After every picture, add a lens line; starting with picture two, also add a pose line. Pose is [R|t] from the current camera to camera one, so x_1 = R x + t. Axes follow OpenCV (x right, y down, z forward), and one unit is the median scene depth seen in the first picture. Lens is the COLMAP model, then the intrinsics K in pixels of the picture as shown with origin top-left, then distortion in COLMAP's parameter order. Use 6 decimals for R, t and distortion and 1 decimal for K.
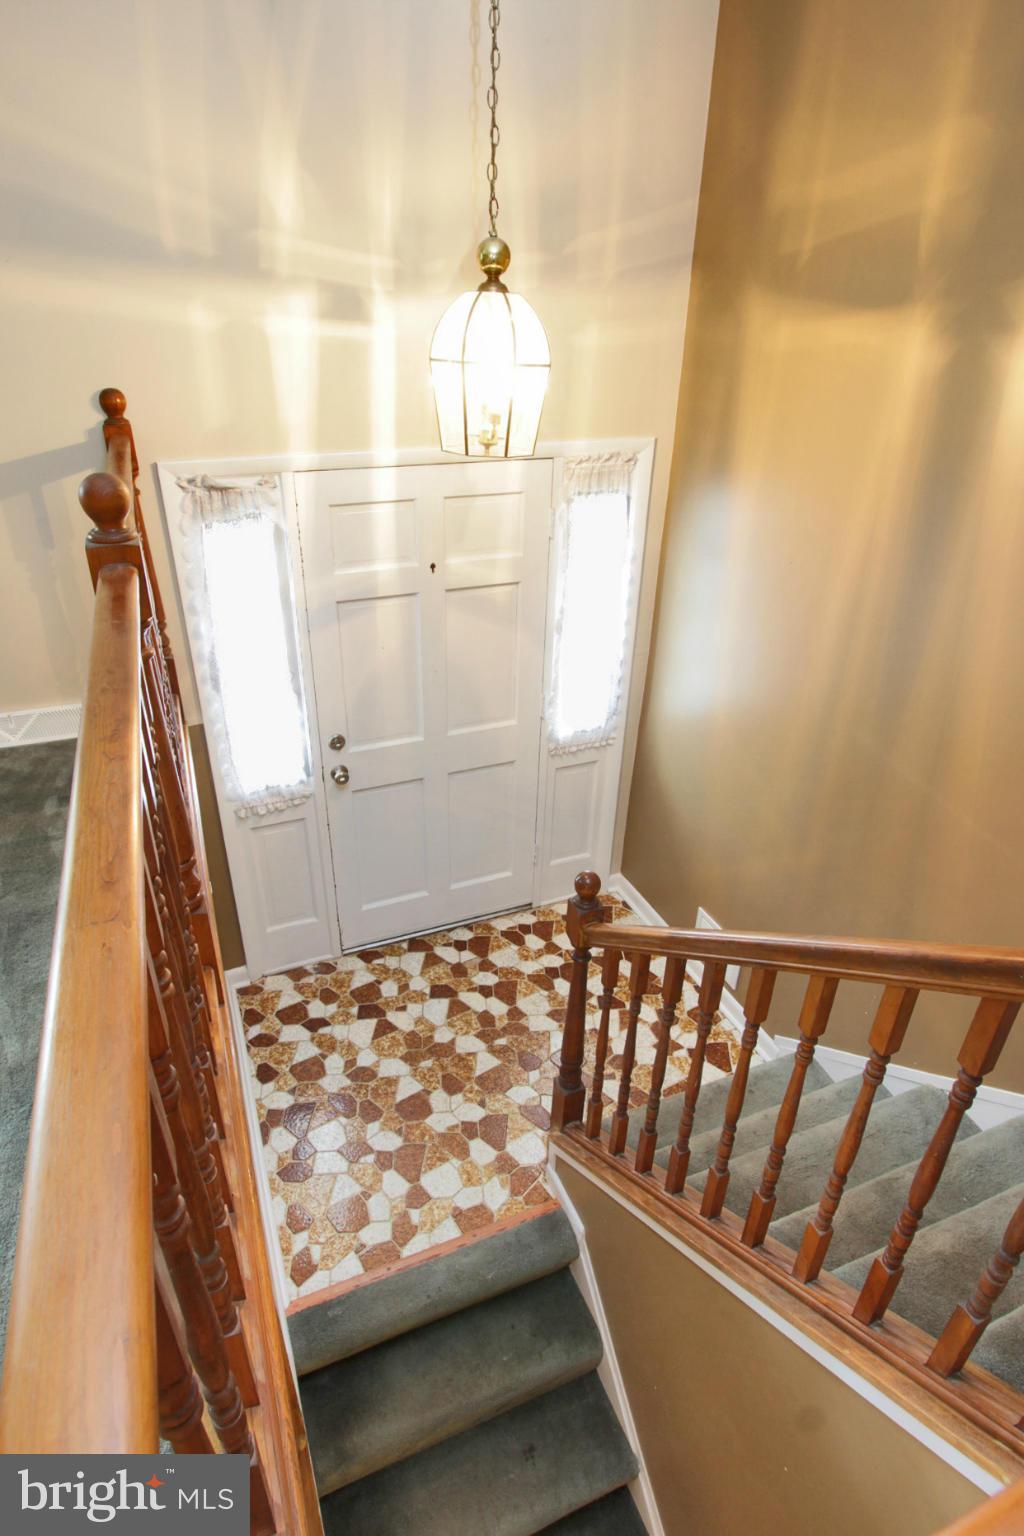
lens RADIAL K [[833.2, 0, 503.0], [0, 833.2, 757.4], [0, 0, 1]] dist [0.002875, -0.002028]
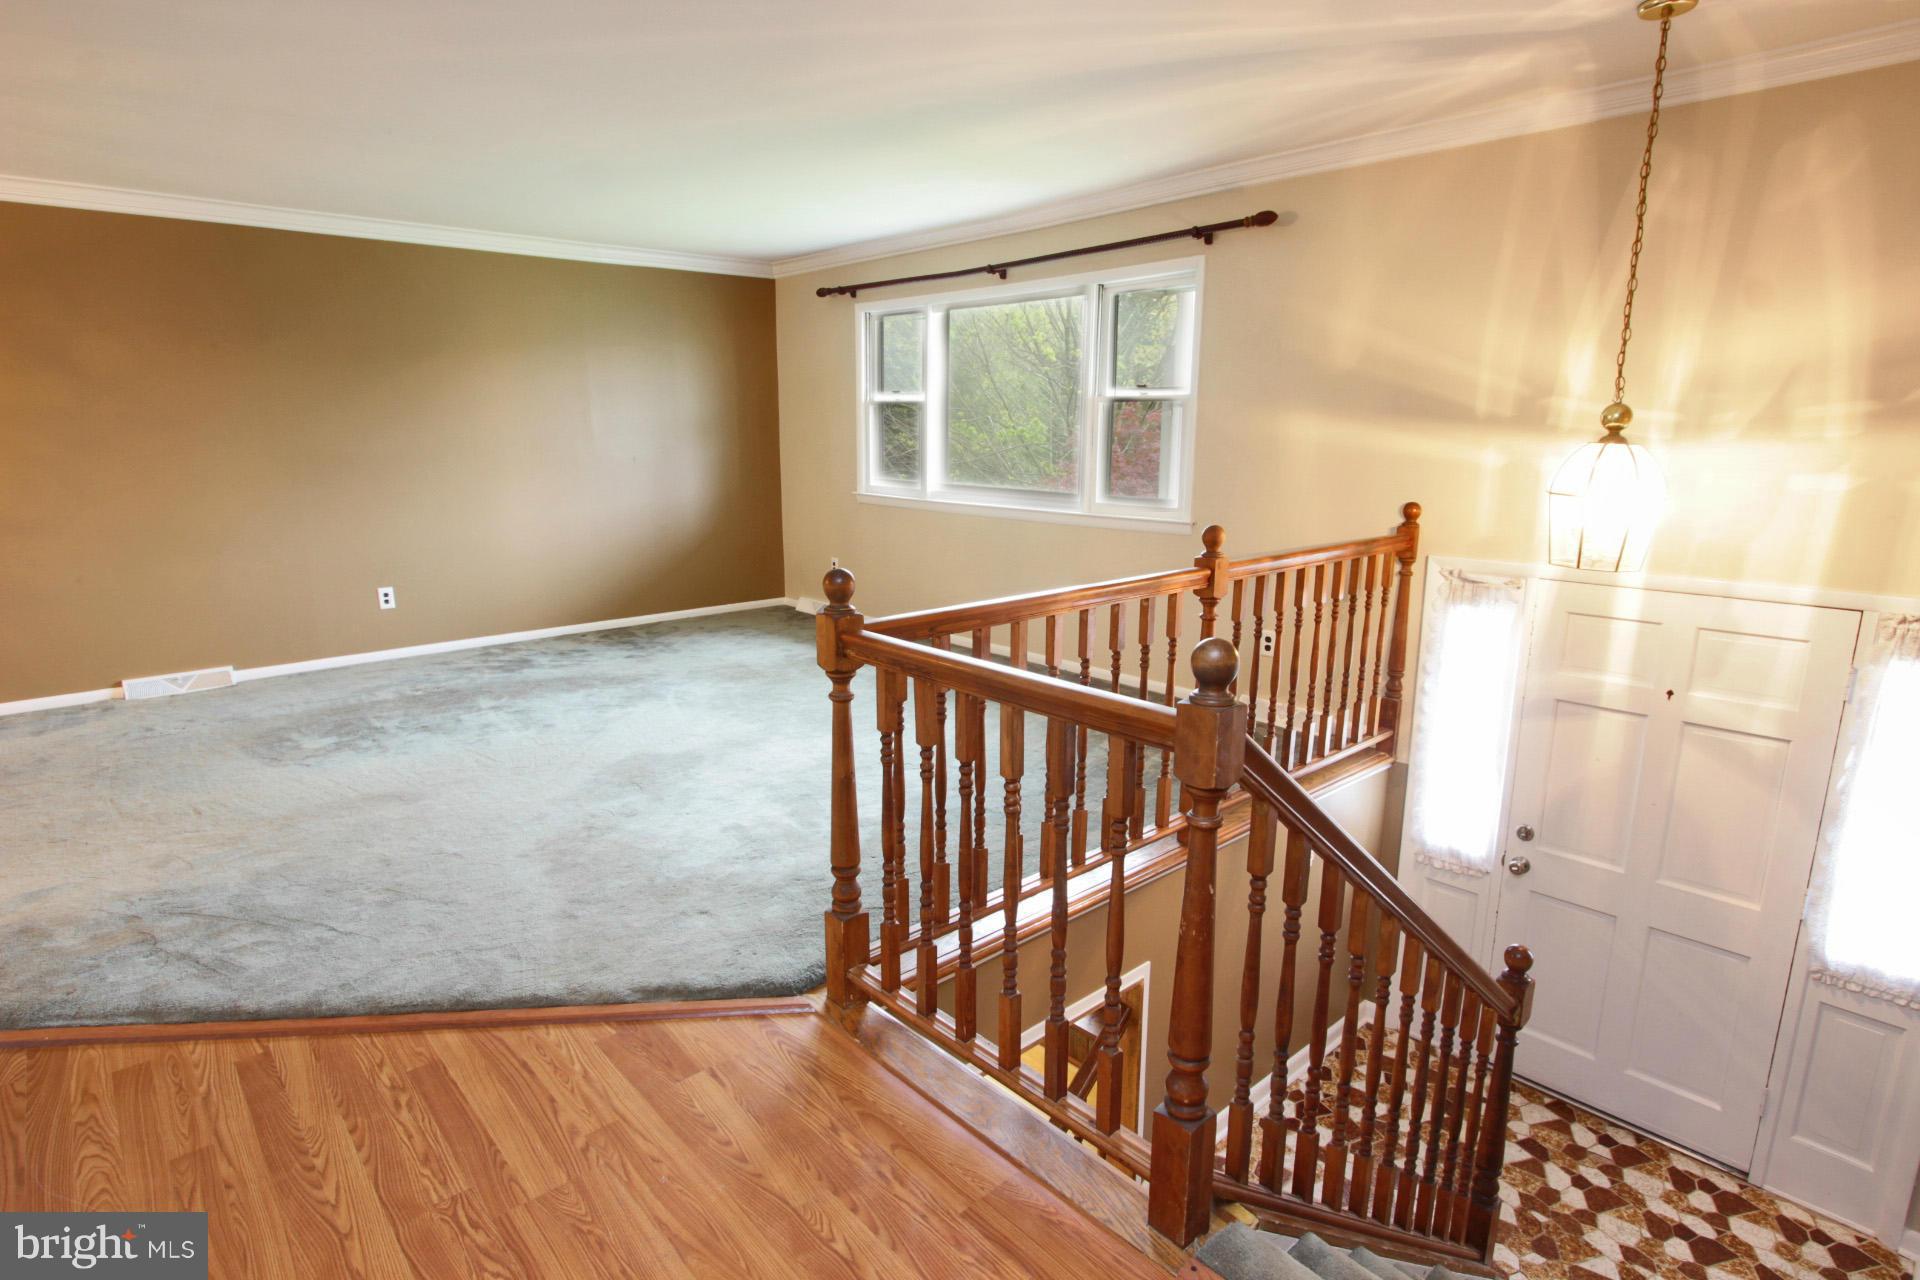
lens RADIAL K [[1041.5, 0, 960.9], [0, 1041.5, 637.8], [0, 0, 1]] dist [0.002875, -0.002028]
pose [[0.331796, 0.175170, -0.926945, 0.746567], [-0.444990, 0.895480, 0.009941, 0.065527], [0.831802, 0.409183, 0.375066, -0.156109]]
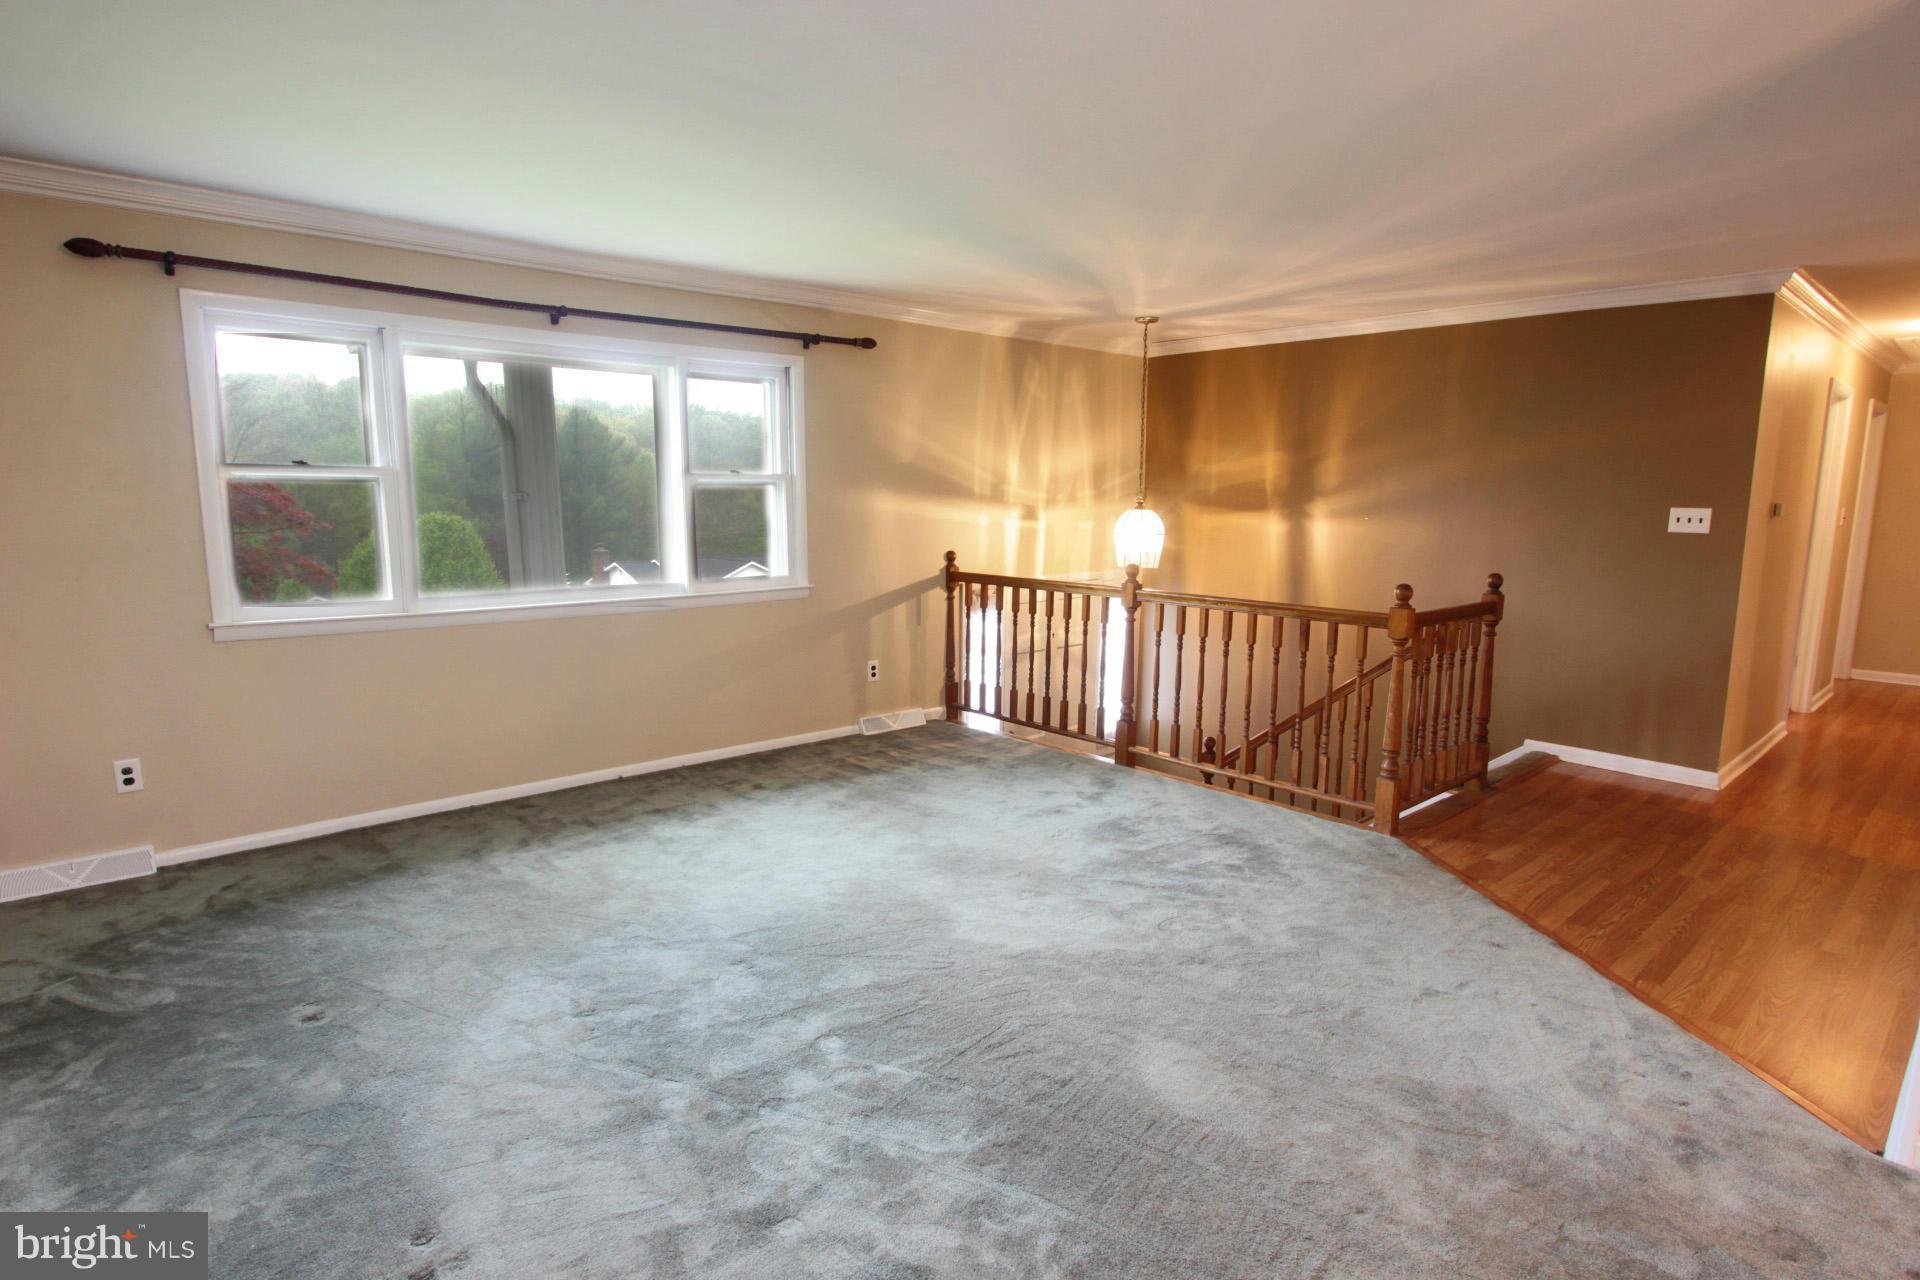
lens RADIAL K [[1015.3, 0, 975.1], [0, 1015.3, 643.0], [0, 0, 1]] dist [-0.013248, 0.003914]
pose [[0.935985, -0.065245, 0.345940, -1.058015], [0.180177, 0.932999, -0.311527, 0.476605], [-0.302436, 0.353915, 0.885029, -0.983221]]
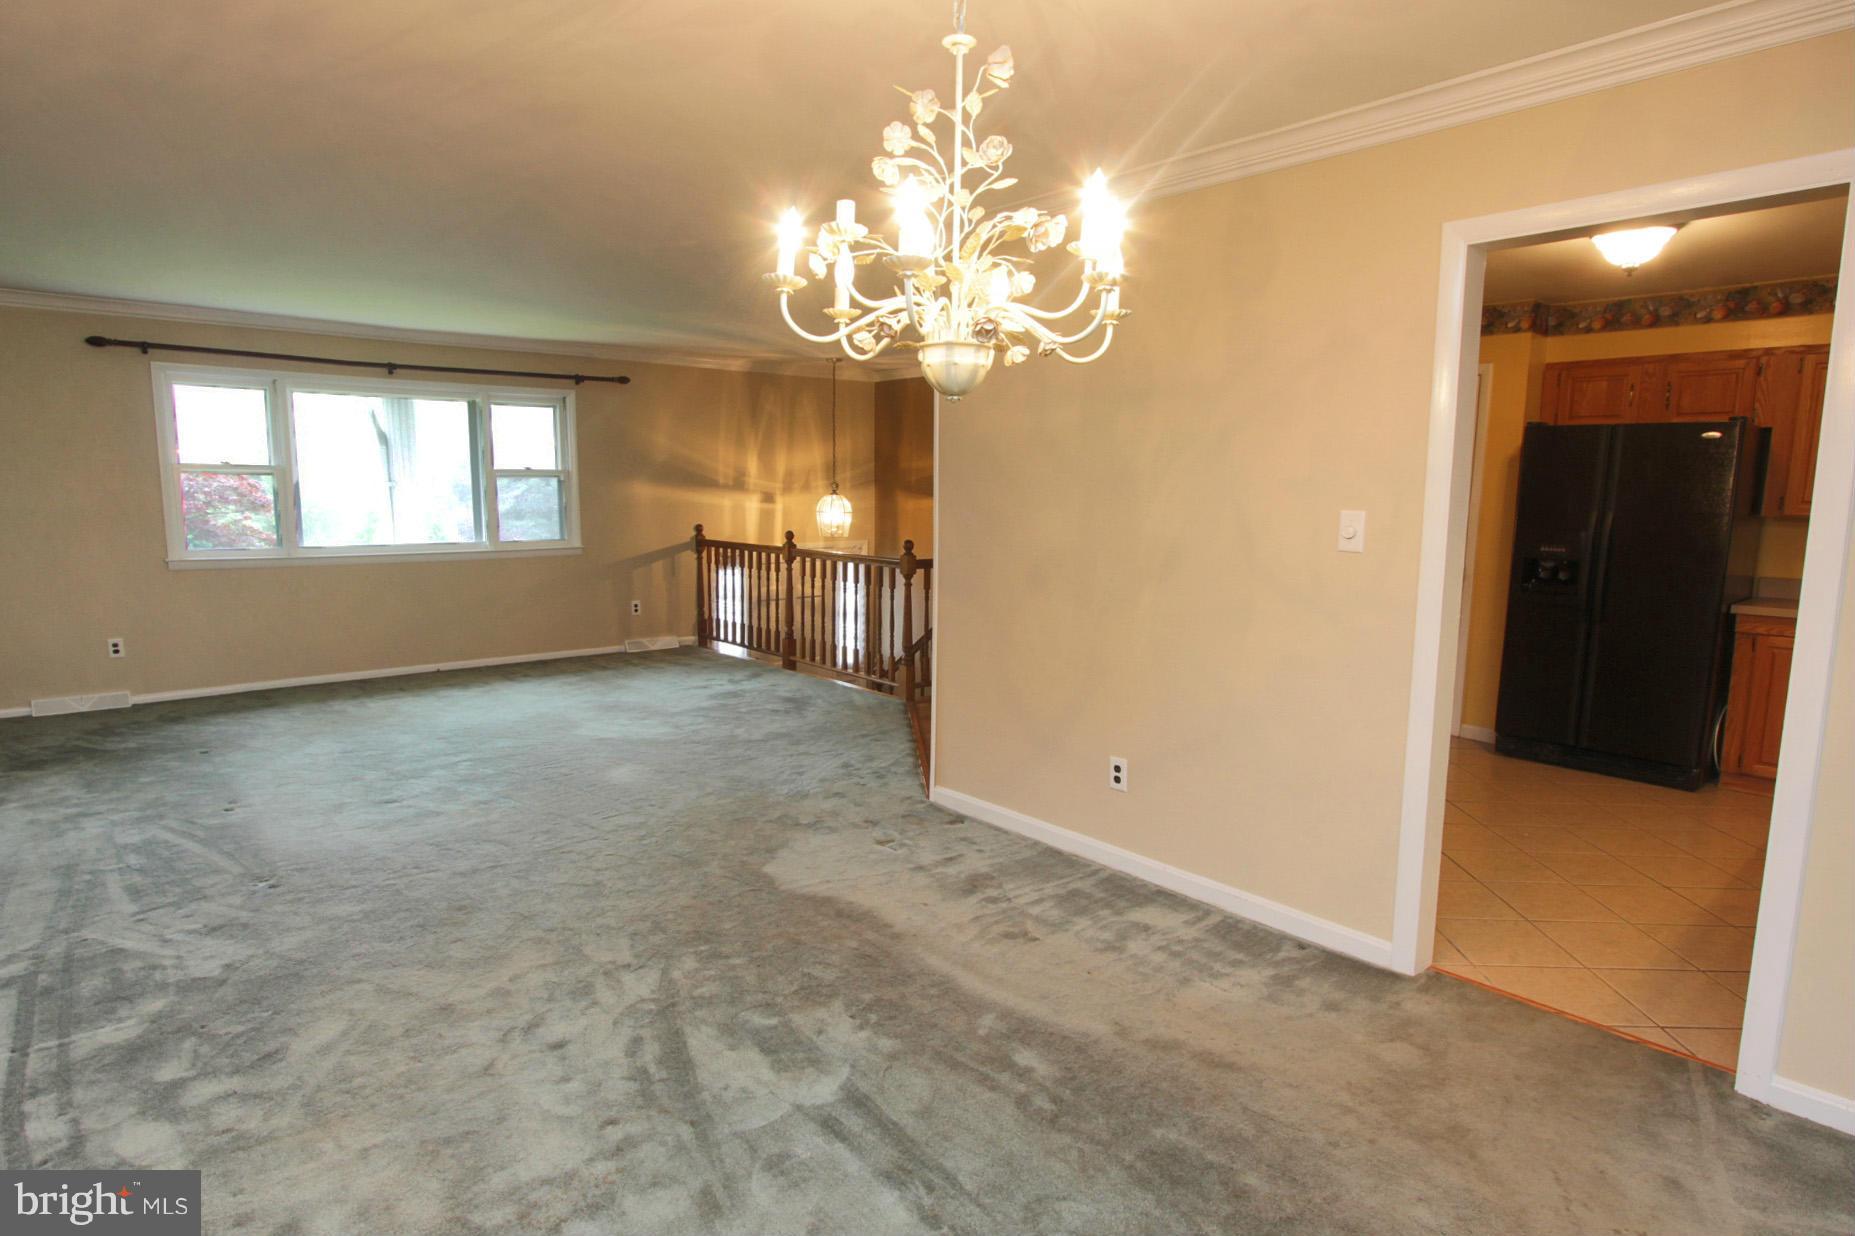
lens RADIAL K [[1006.3, 0, 924.3], [0, 1006.3, 617.0], [0, 0, 1]] dist [0.002875, -0.002028]
pose [[0.946103, -0.054391, 0.319266, -0.700574], [0.165013, 0.929201, -0.330692, 0.950913], [-0.278675, 0.365552, 0.888095, -1.840221]]
